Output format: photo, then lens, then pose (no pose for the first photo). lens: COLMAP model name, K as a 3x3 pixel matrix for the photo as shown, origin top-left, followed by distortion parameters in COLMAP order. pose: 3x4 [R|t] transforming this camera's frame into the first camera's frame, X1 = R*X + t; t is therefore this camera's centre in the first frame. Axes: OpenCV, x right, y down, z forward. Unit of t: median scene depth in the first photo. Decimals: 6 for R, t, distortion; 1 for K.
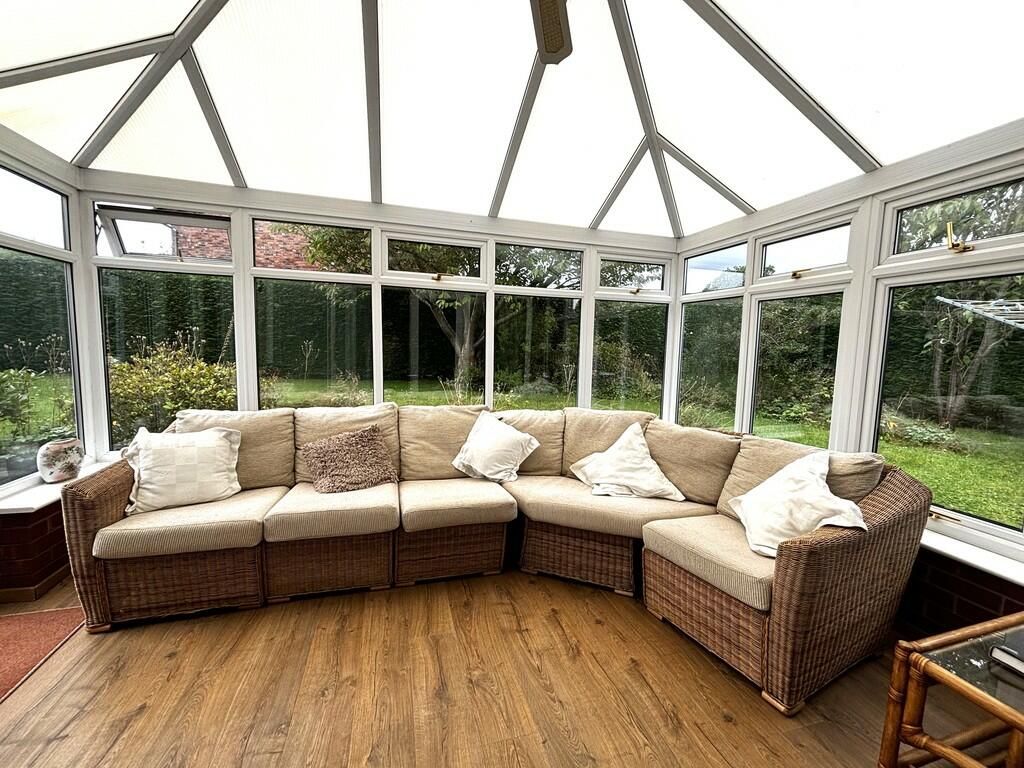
lens RADIAL K [[411.7, 0, 510.3], [0, 411.7, 385.2], [0, 0, 1]] dist [-0.000091, -0.000098]
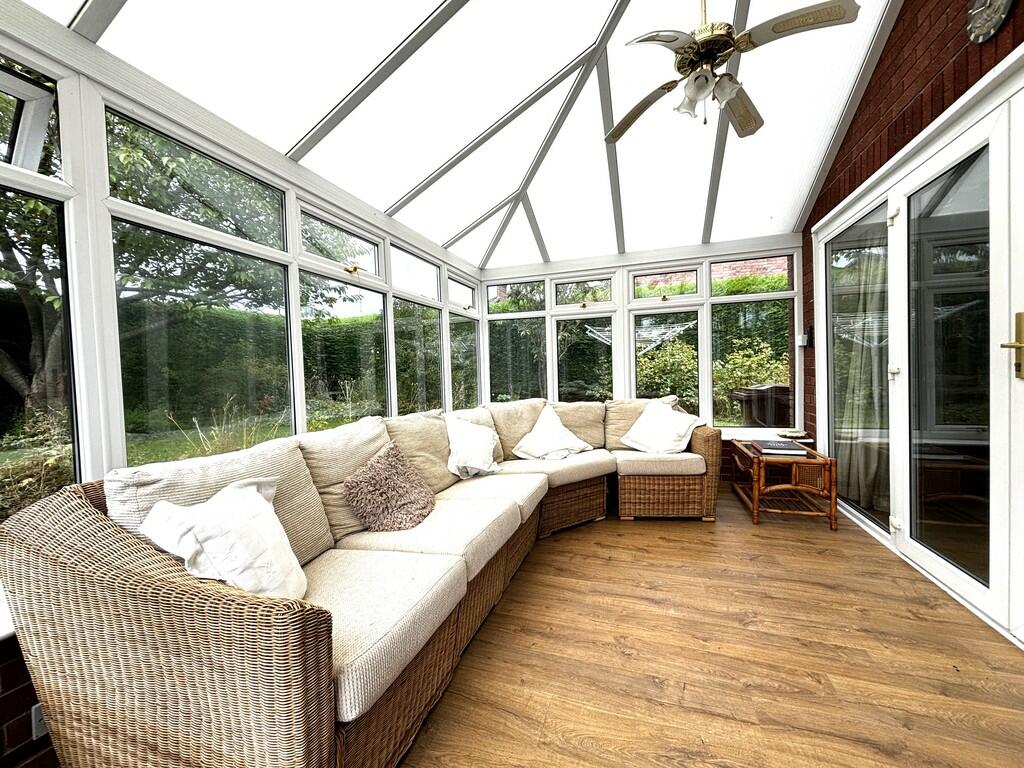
lens RADIAL K [[411.7, 0, 509.1], [0, 411.7, 382.1], [0, 0, 1]] dist [-0.000091, -0.000098]
pose [[0.577903, -0.063052, 0.813666, -1.018073], [0.118457, 0.992933, -0.007189, 0.017735], [-0.807462, 0.100539, 0.581289, 0.394302]]
